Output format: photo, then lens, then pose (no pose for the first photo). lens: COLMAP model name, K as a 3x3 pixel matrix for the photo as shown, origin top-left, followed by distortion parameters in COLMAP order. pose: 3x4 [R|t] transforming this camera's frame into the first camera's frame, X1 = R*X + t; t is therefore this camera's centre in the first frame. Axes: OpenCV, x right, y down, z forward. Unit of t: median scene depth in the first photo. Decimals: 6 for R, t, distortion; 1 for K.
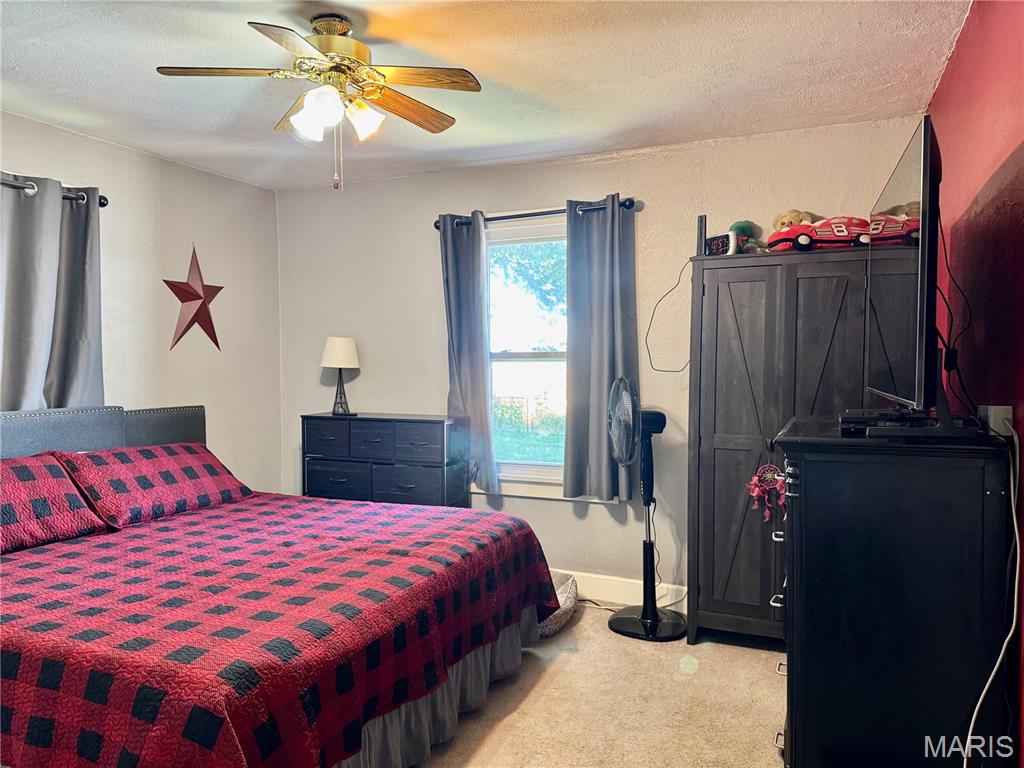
lens RADIAL K [[719.4, 0, 507.9], [0, 719.4, 384.2], [0, 0, 1]] dist [0.078076, -0.099158]
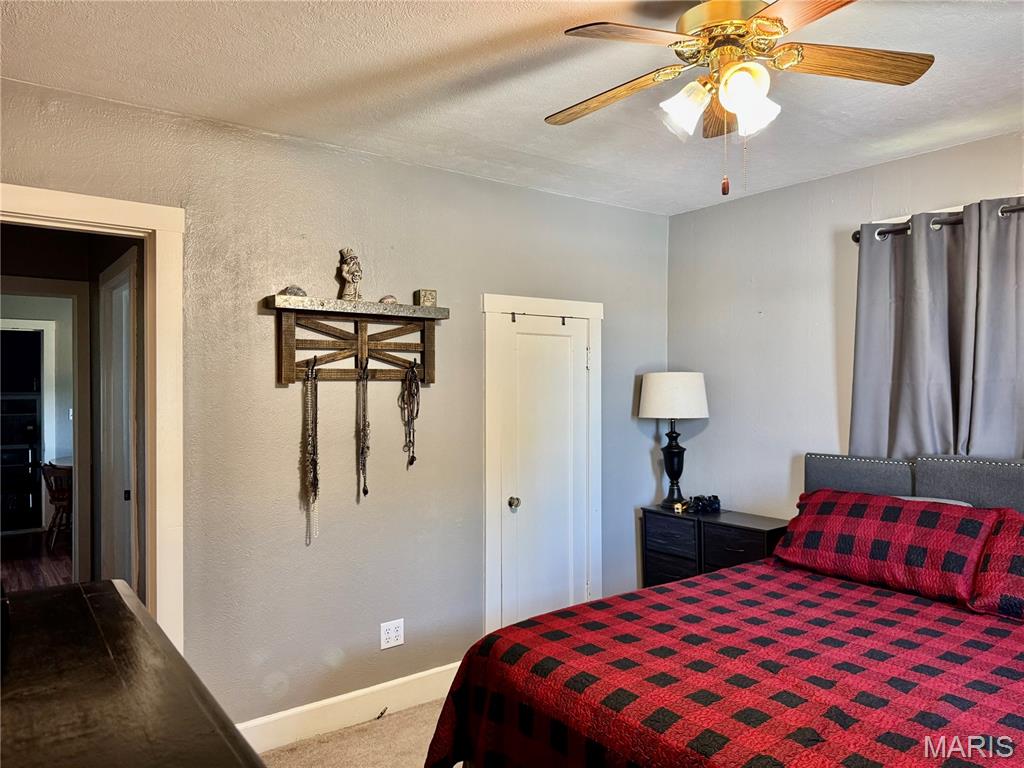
lens RADIAL K [[719.4, 0, 507.9], [0, 719.4, 384.2], [0, 0, 1]] dist [0.078076, -0.099158]
pose [[-0.480230, 0.005679, -0.877124, 0.436198], [-0.022722, 0.999563, 0.018912, -0.059650], [0.876848, 0.029013, -0.479891, 0.917936]]
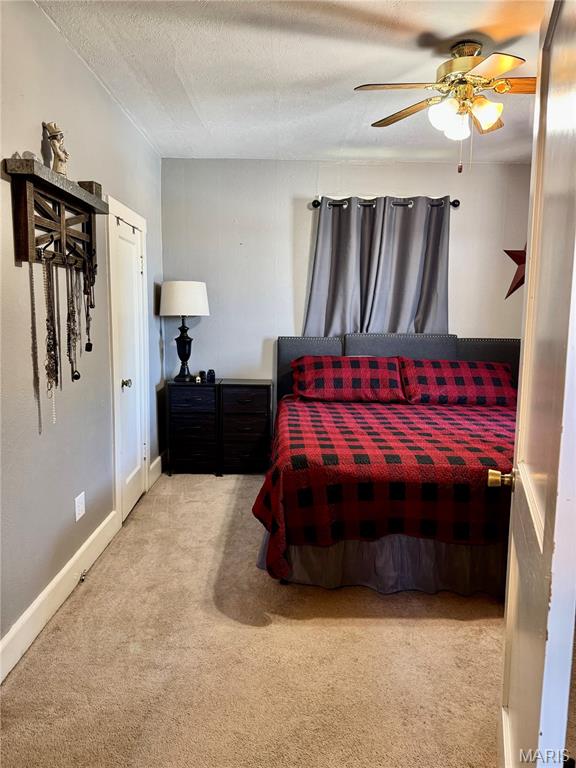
lens RADIAL K [[539.6, 0, 288.0], [0, 539.6, 384.0], [0, 0, 1]] dist [0.078076, -0.099158]
pose [[0.408345, 0.127868, -0.903828, 0.484009], [-0.049231, 0.991784, 0.118070, 0.017495], [0.911499, -0.003717, 0.411285, 0.214072]]
